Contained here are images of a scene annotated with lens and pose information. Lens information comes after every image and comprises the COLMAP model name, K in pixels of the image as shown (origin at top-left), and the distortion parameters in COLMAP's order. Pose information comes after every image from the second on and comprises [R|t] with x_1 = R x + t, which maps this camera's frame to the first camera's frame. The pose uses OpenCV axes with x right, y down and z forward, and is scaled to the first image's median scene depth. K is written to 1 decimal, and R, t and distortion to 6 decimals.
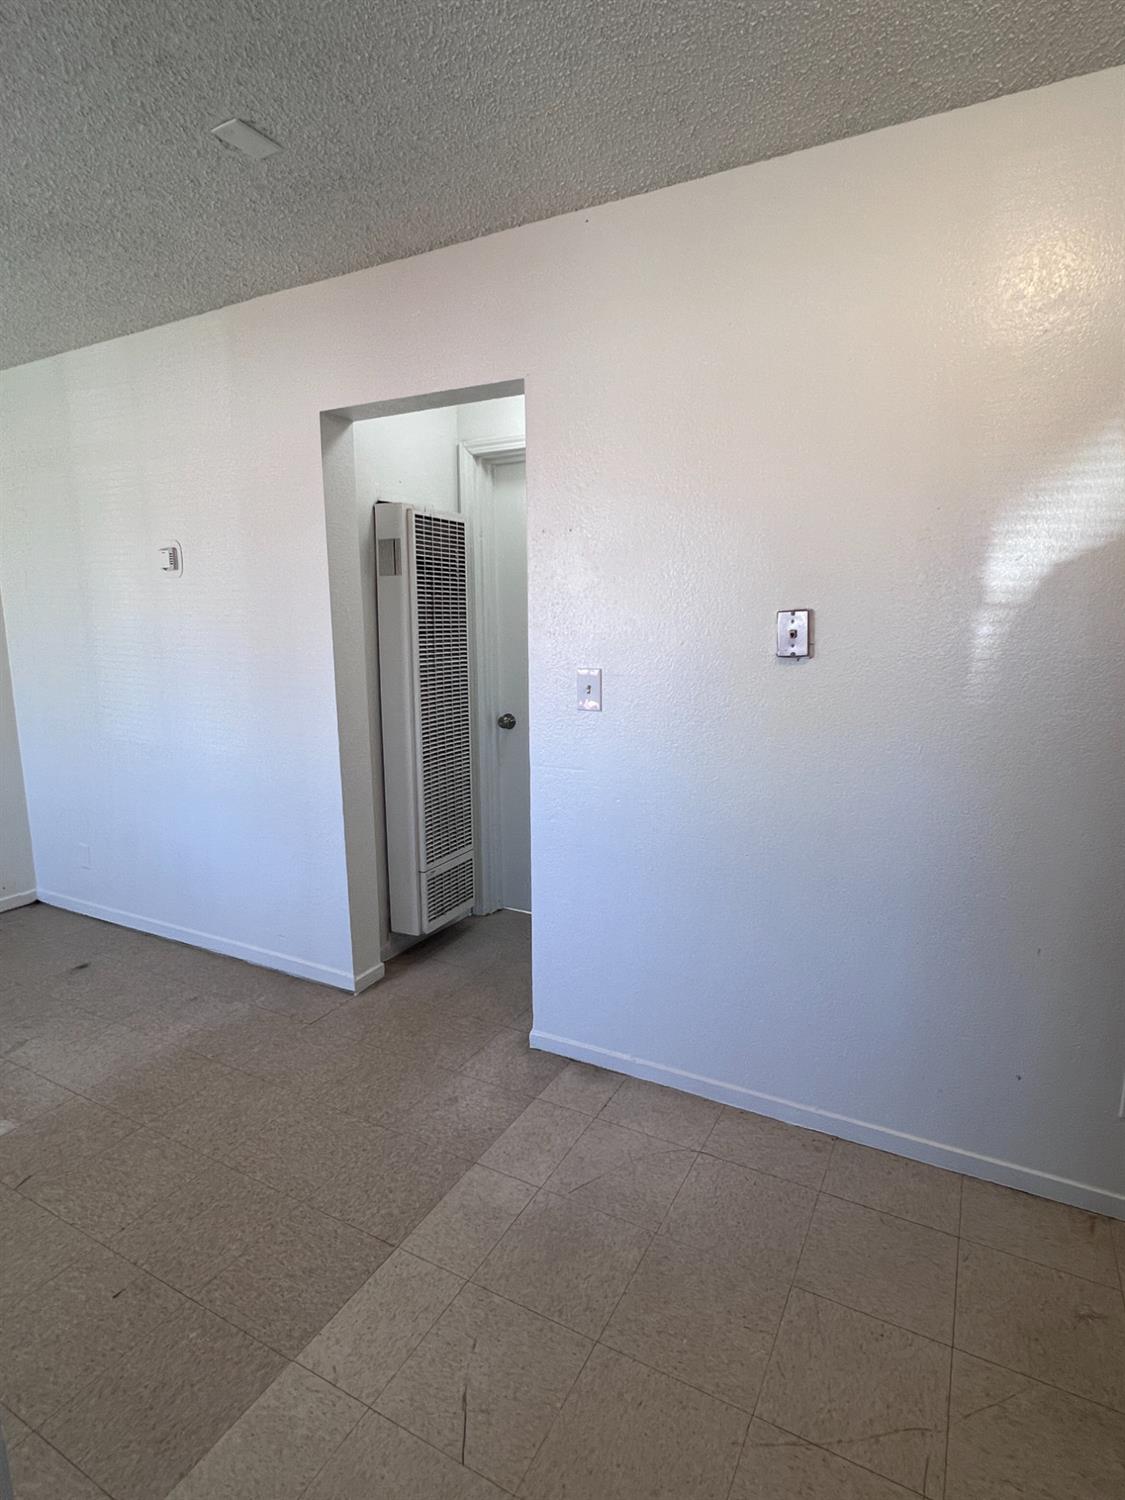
lens RADIAL K [[764.5, 0, 562.1], [0, 764.5, 749.1], [0, 0, 1]] dist [-0.005376, -0.000473]
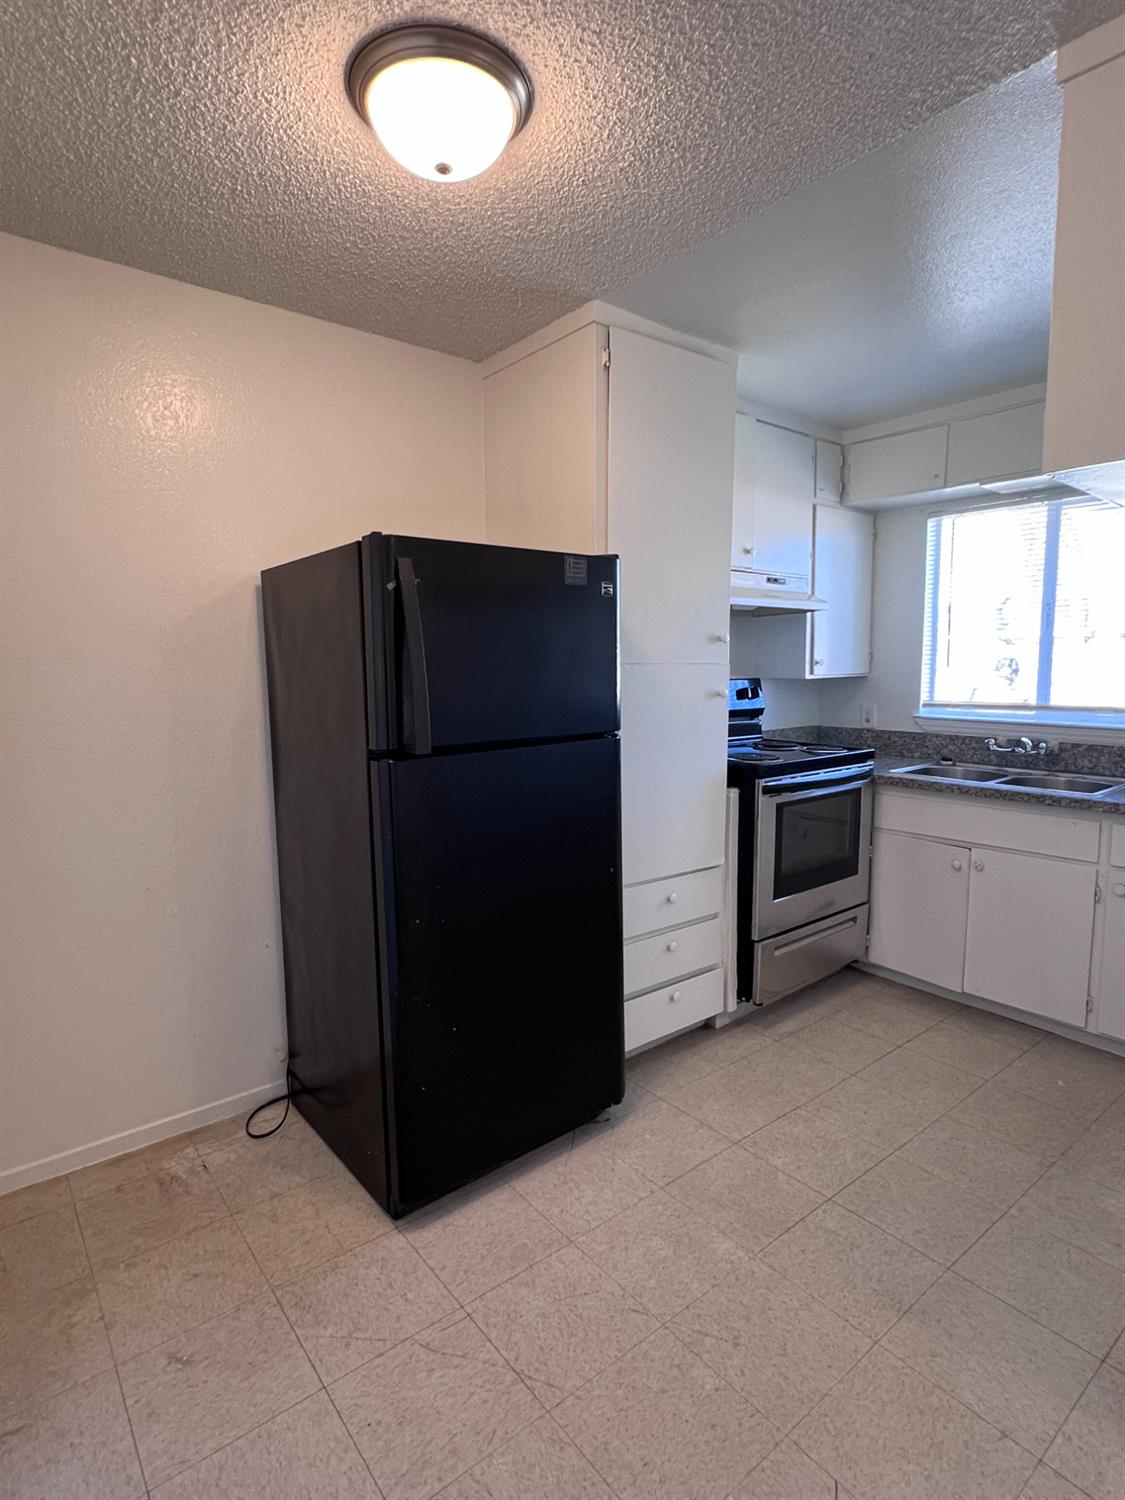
lens RADIAL K [[764.5, 0, 557.4], [0, 764.5, 751.2], [0, 0, 1]] dist [-0.005376, -0.000473]
pose [[-0.916598, -0.023638, 0.399110, -0.166273], [0.090562, 0.960029, 0.264844, -0.289308], [-0.389418, 0.278900, -0.877820, 1.719379]]
